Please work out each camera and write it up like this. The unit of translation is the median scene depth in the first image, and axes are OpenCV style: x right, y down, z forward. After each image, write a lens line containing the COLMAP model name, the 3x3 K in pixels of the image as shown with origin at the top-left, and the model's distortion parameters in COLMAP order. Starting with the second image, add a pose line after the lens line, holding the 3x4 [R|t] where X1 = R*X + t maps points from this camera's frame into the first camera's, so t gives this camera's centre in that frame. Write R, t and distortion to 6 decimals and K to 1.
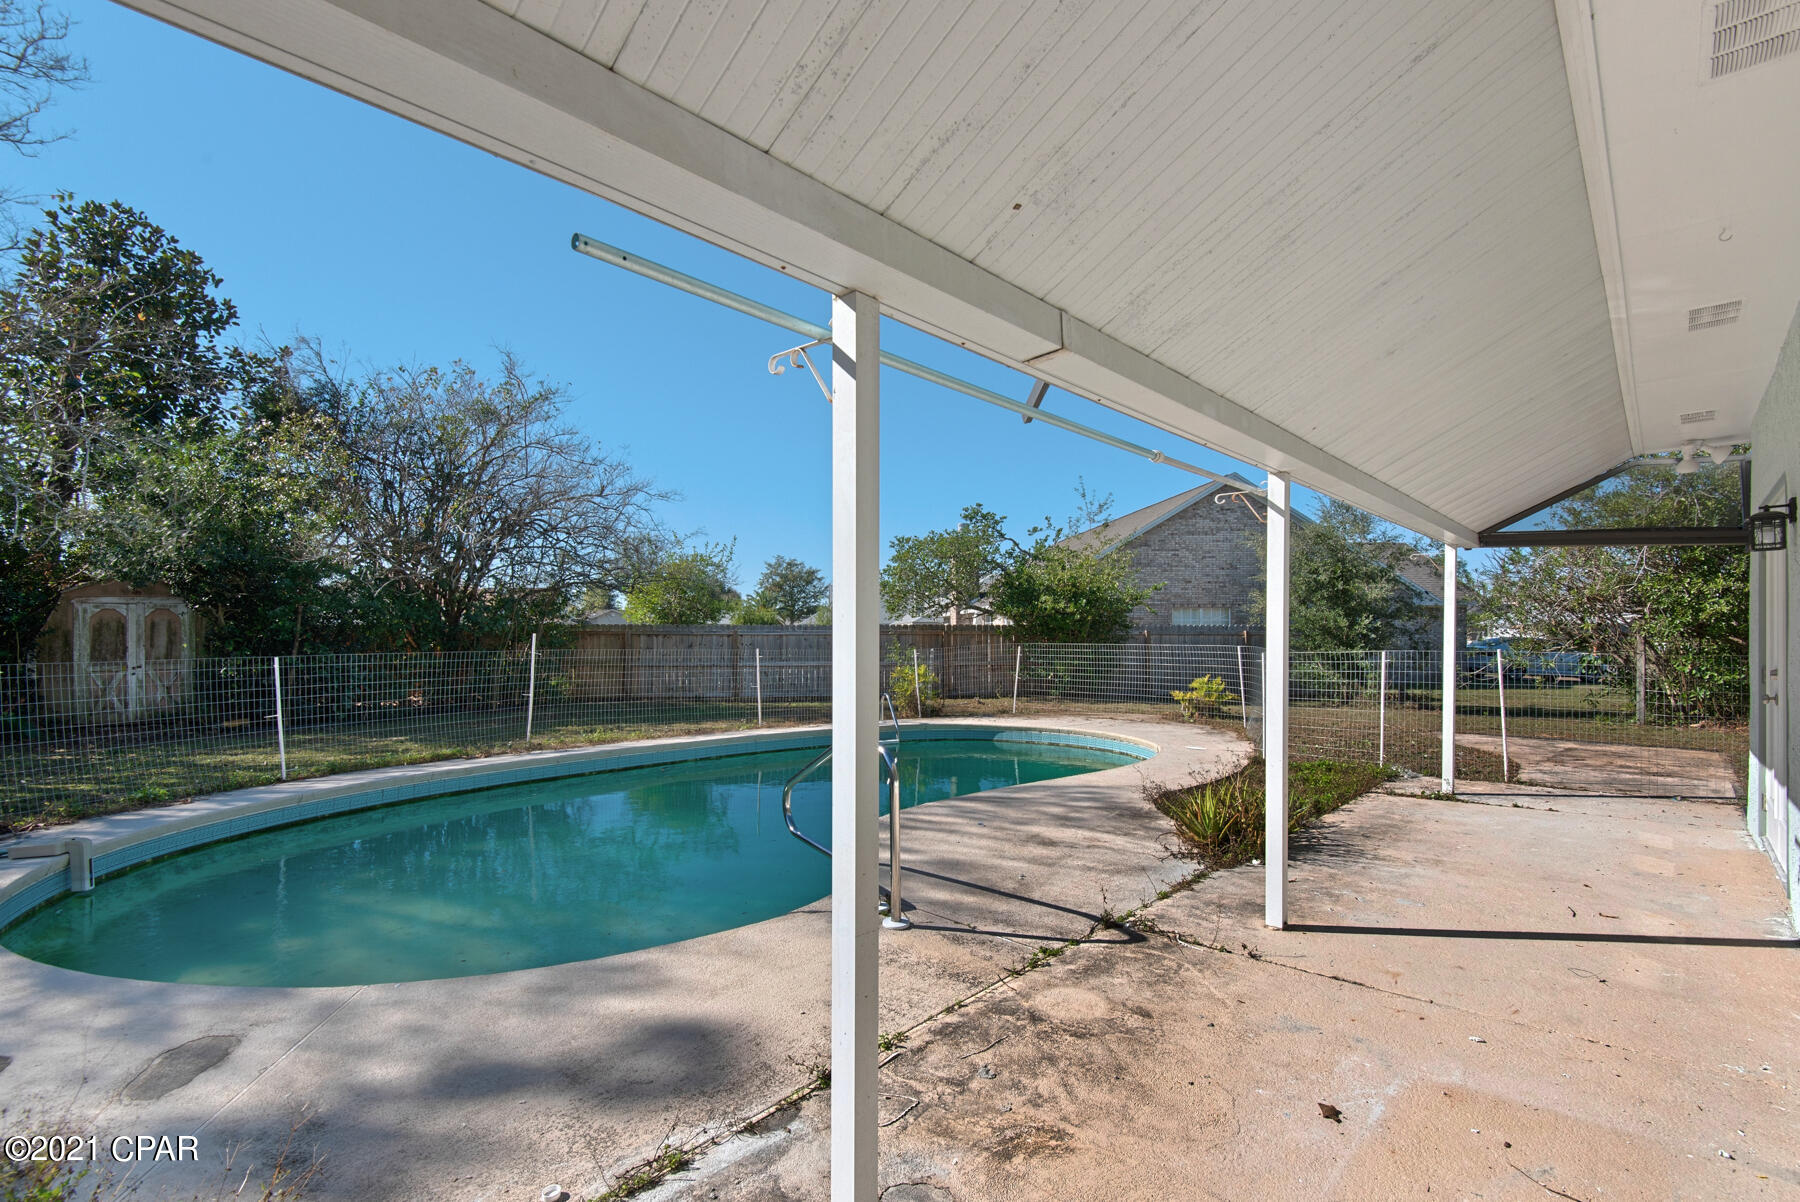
lens RADIAL K [[829.2, 0, 901.6], [0, 829.2, 635.6], [0, 0, 1]] dist [0.011690, -0.000022]
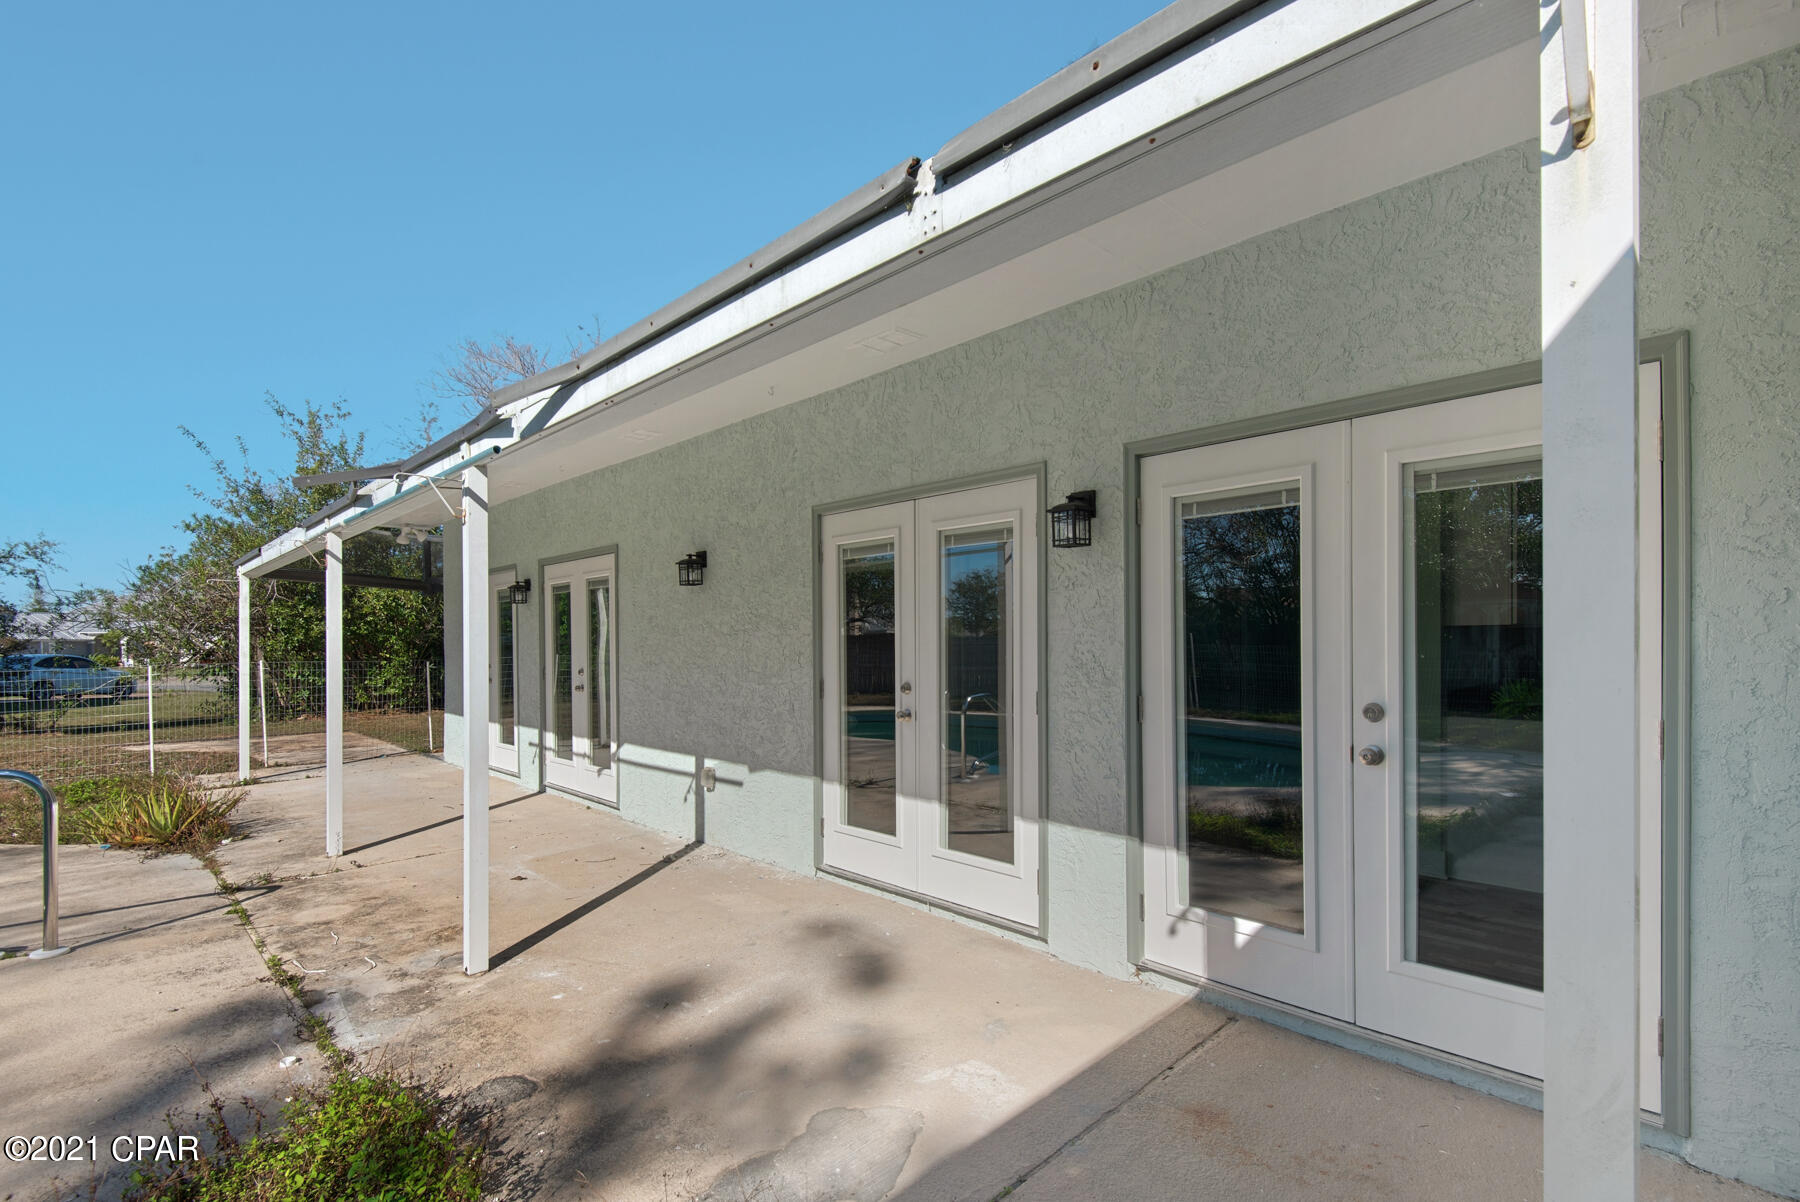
lens RADIAL K [[829.2, 0, 901.6], [0, 829.2, 635.6], [0, 0, 1]] dist [0.011690, -0.000022]
pose [[0.060461, 0.002988, 0.998166, -0.995357], [0.020306, 0.999785, -0.004223, 0.005810], [-0.997964, 0.020524, 0.060387, -0.045062]]
